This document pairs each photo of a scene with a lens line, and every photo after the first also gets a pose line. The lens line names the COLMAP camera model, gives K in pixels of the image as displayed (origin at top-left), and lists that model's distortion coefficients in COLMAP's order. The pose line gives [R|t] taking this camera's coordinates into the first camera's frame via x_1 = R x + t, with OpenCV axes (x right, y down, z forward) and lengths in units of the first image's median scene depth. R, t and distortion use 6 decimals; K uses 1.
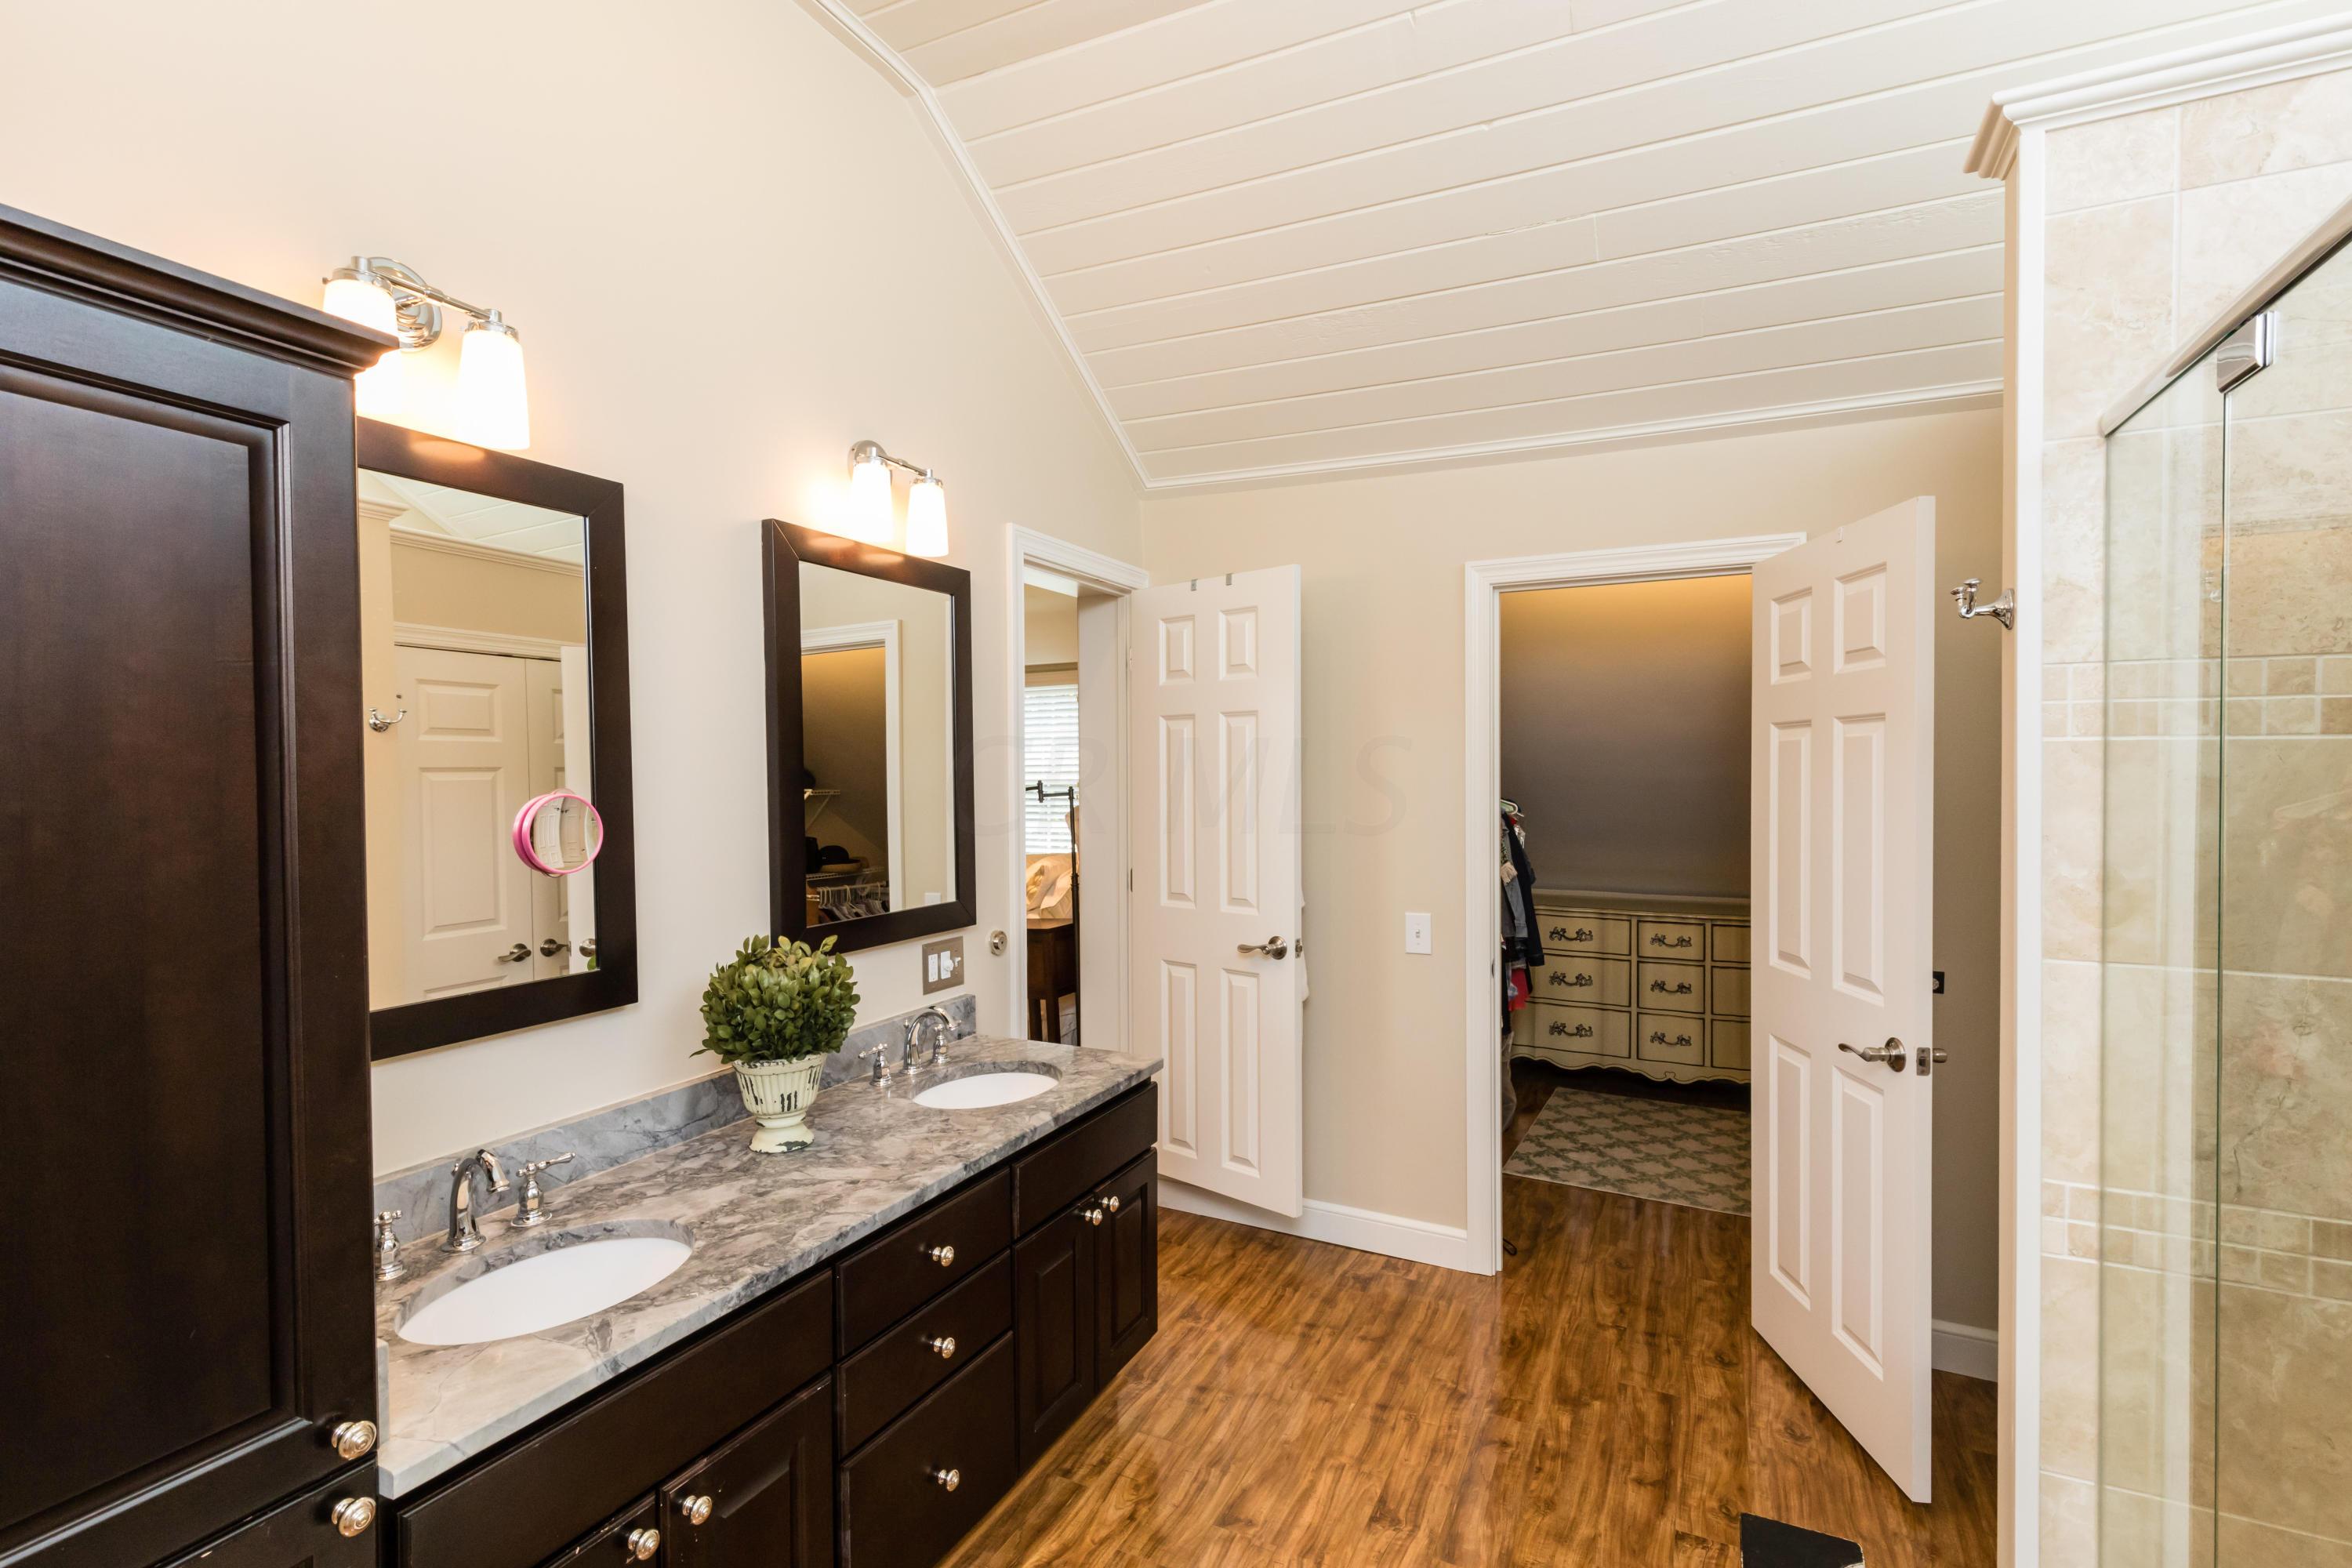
lens RADIAL K [[1100.7, 0, 1171.2], [0, 1100.7, 785.6], [0, 0, 1]] dist [0.008190, -0.003219]
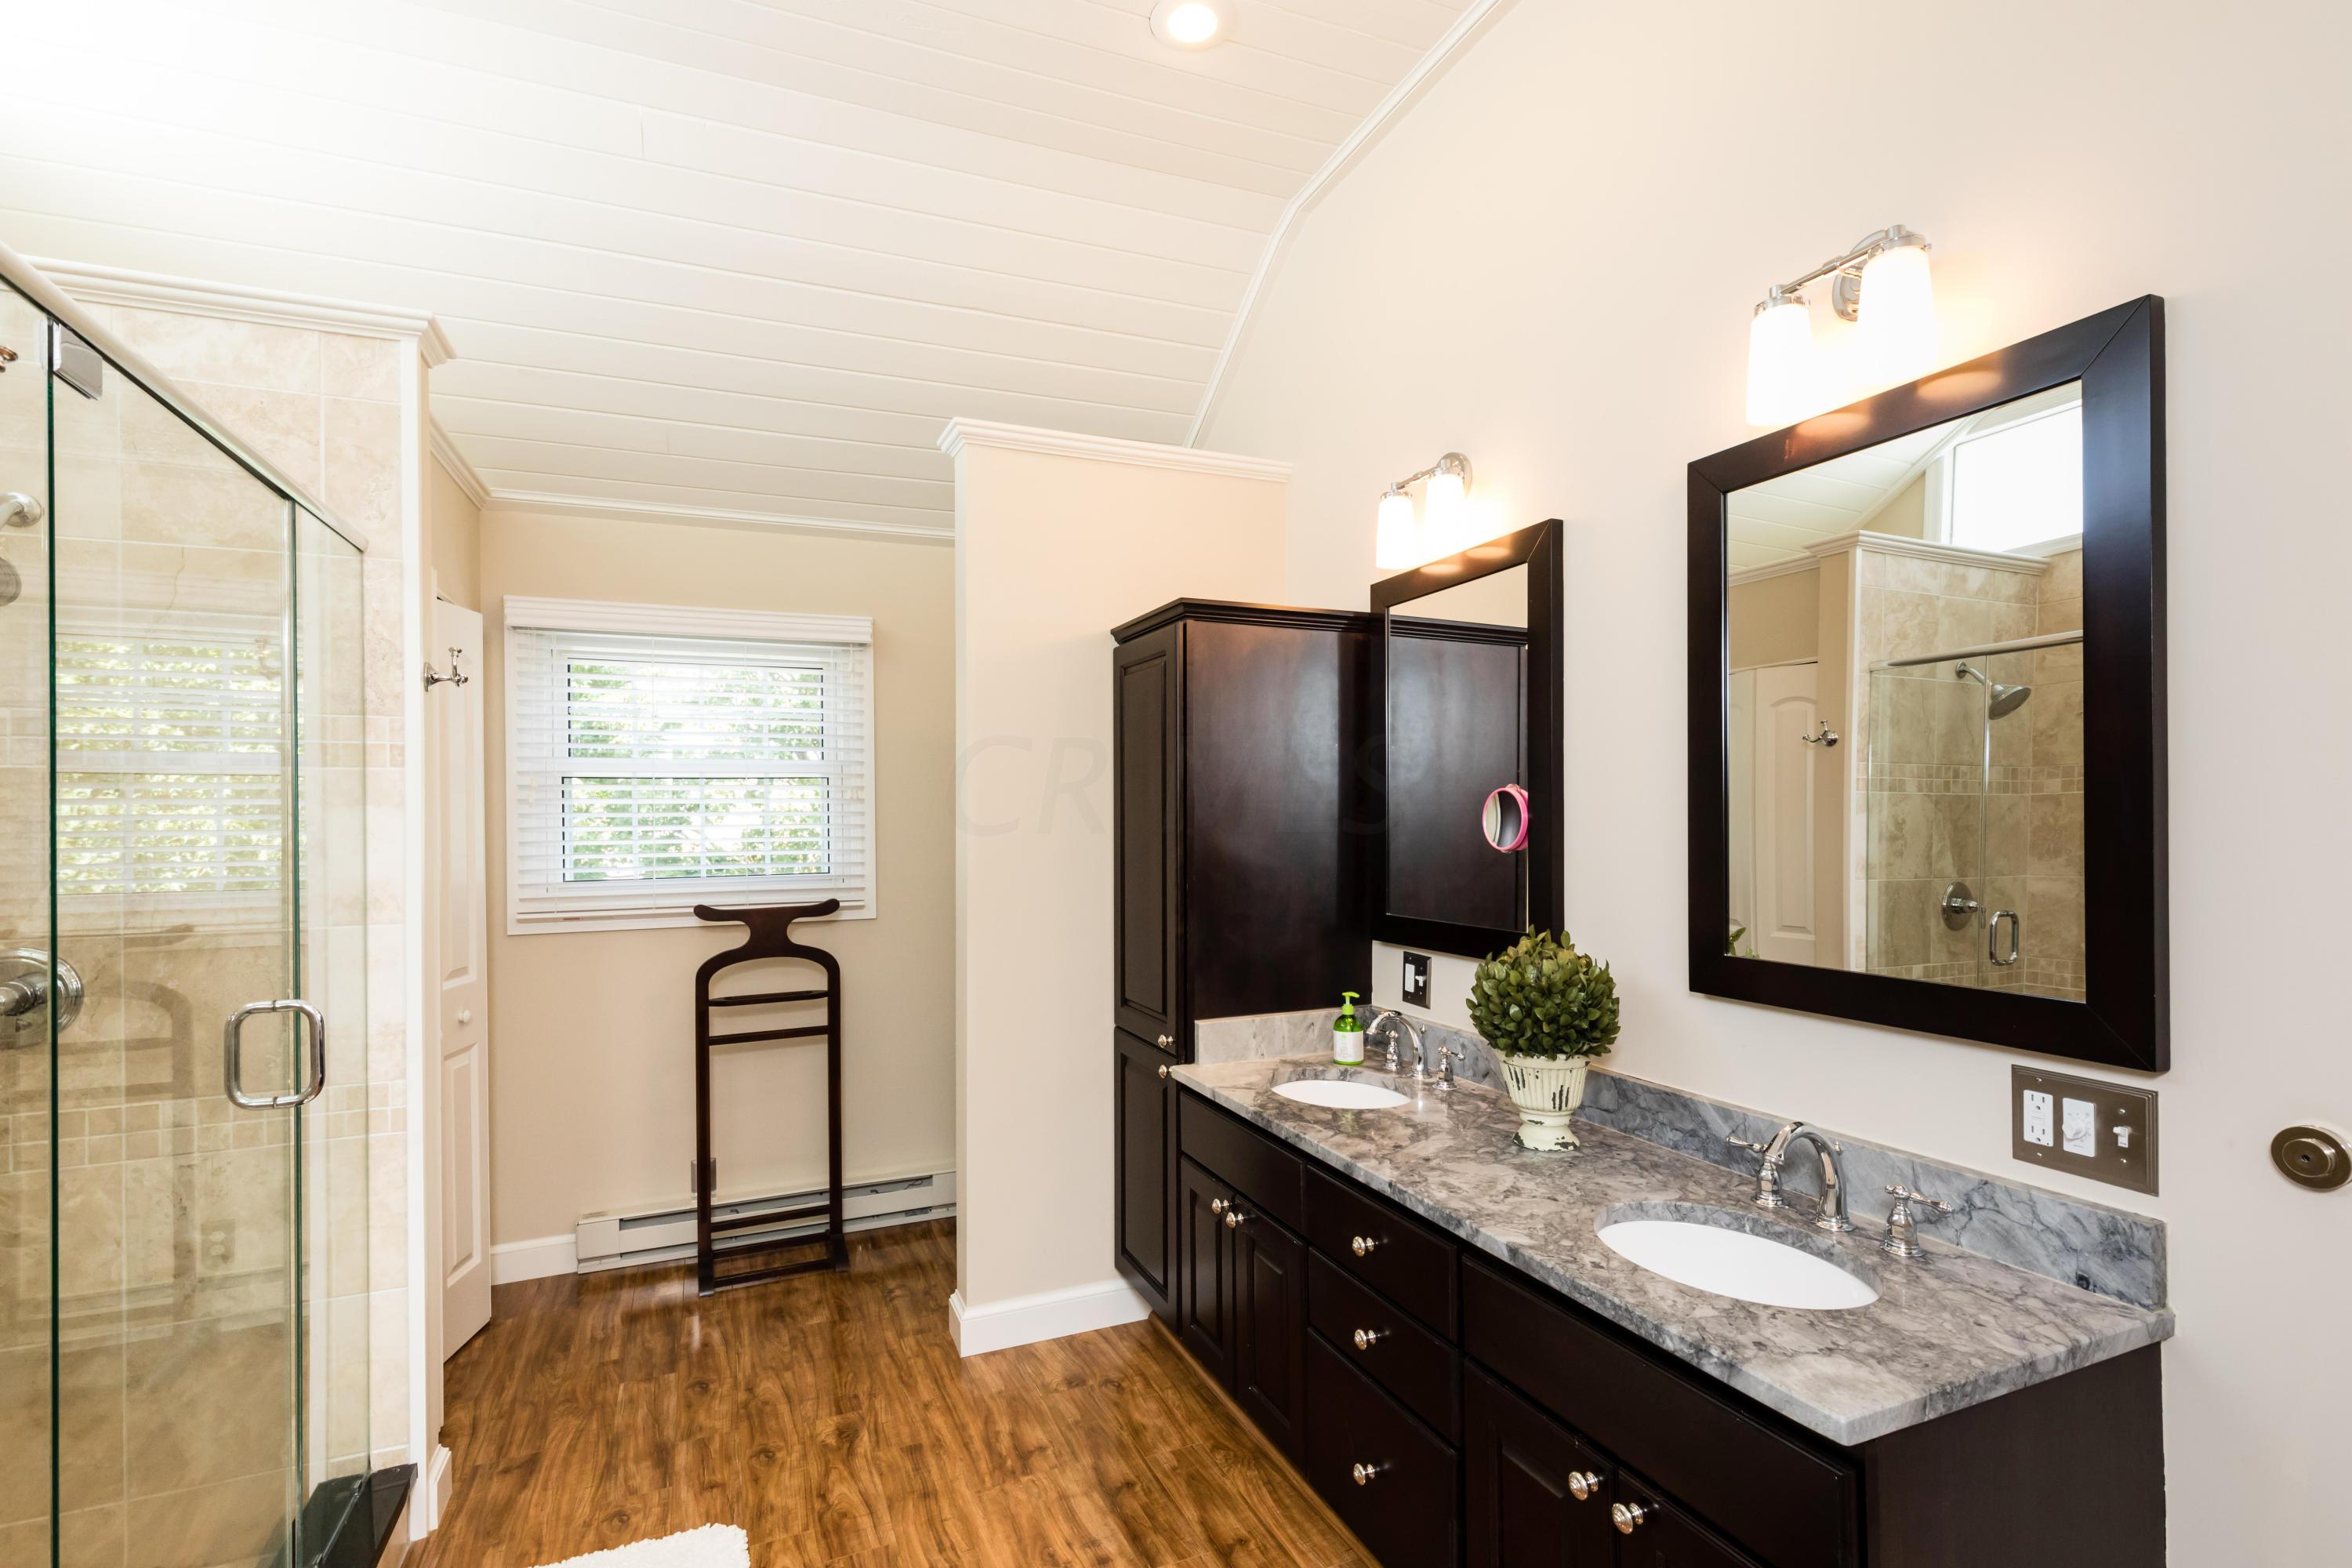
lens RADIAL K [[1100.7, 0, 1174.3], [0, 1100.7, 803.3], [0, 0, 1]] dist [0.008190, -0.003219]
pose [[-0.655517, 0.001108, -0.755180, 0.599322], [-0.000890, 0.999997, 0.002239, 0.022481], [0.755180, 0.002140, -0.655514, 1.394338]]
